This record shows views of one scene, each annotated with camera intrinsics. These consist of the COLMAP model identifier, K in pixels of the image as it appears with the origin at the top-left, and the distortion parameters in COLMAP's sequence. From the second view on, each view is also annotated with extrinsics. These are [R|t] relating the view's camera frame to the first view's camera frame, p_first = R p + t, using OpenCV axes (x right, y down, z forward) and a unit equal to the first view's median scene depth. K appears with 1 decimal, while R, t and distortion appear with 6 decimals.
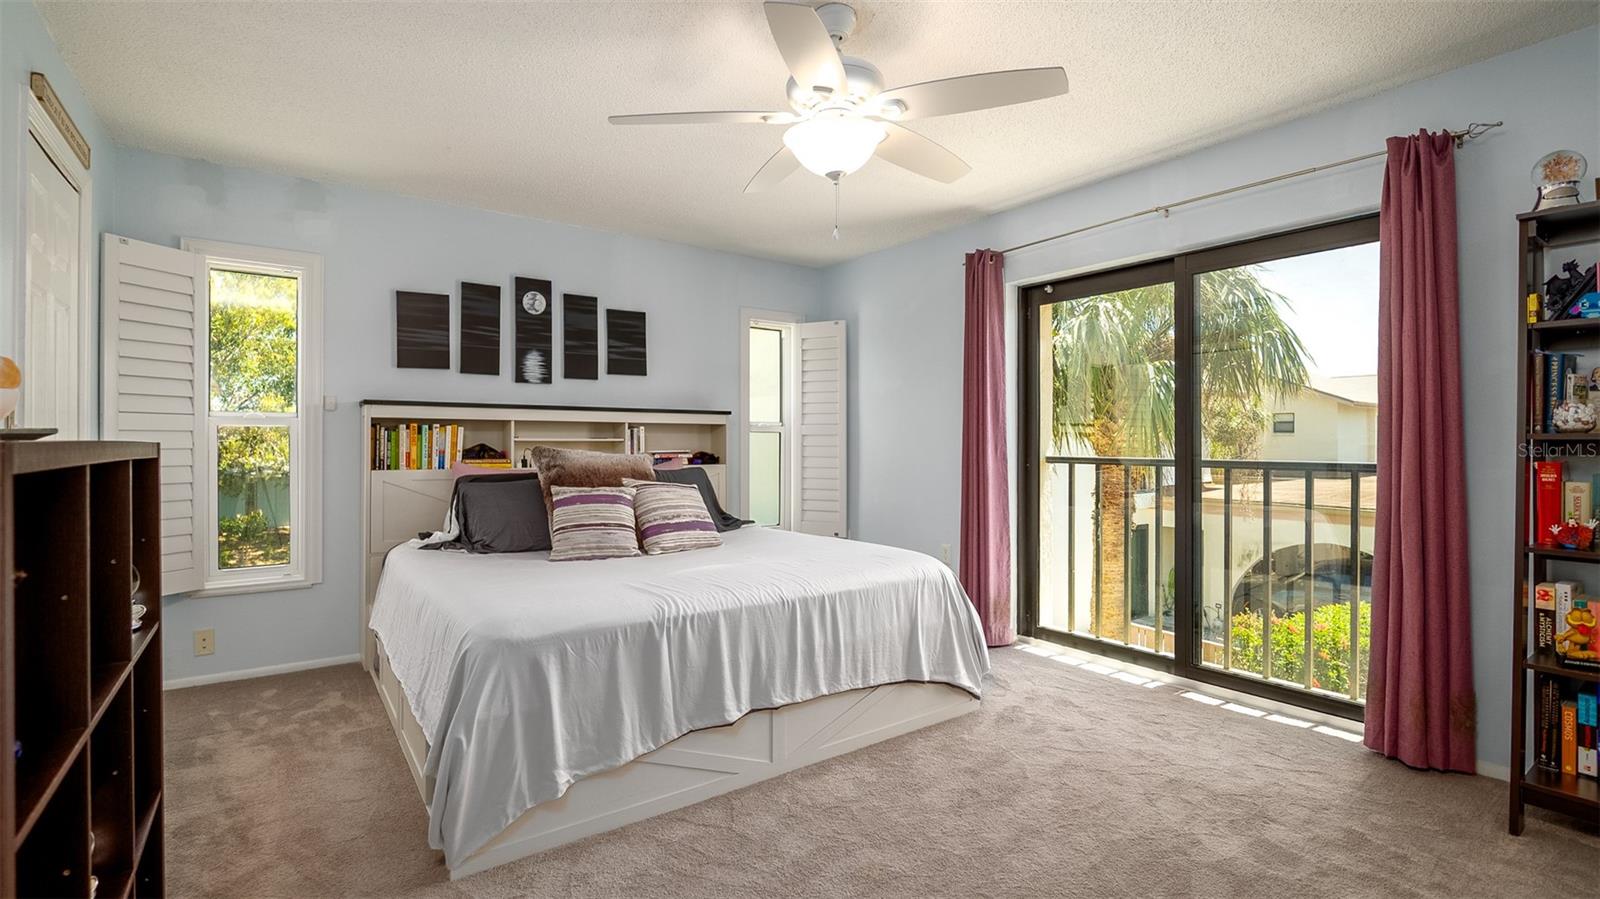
lens RADIAL K [[741.9, 0, 799.5], [0, 741.9, 449.5], [0, 0, 1]] dist [-0.002412, 0.000424]
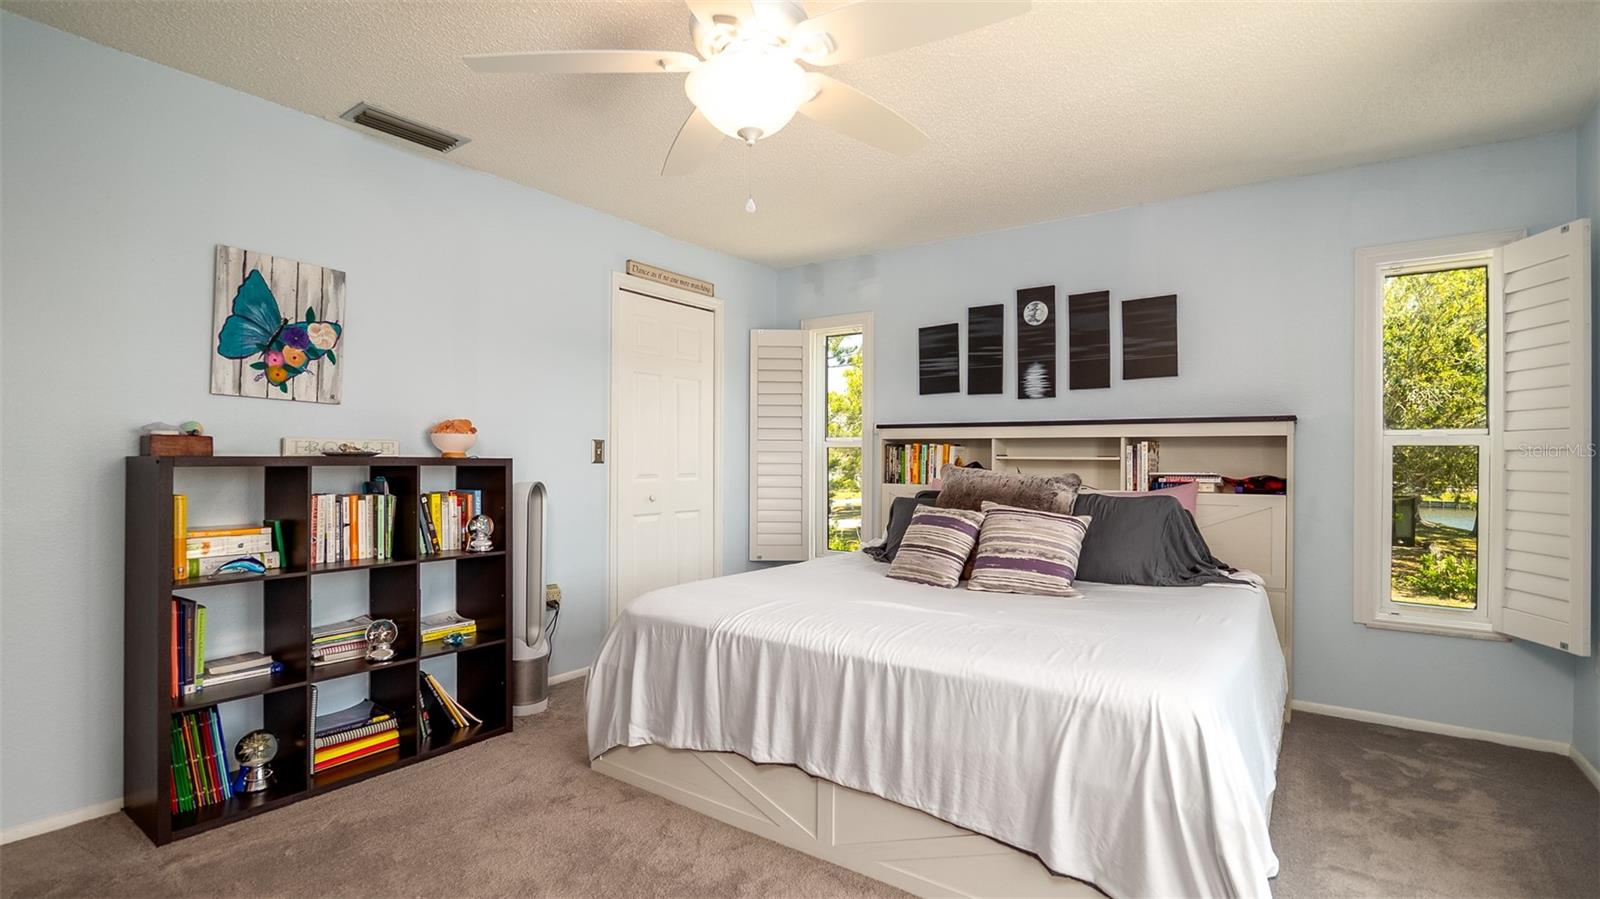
lens RADIAL K [[737.2, 0, 798.3], [0, 737.2, 469.8], [0, 0, 1]] dist [-0.000645, 0.000141]
pose [[0.310196, 0.017211, -0.950517, 0.468826], [-0.015643, 0.999793, 0.012998, -0.006083], [0.950544, 0.010837, 0.310401, 0.447195]]
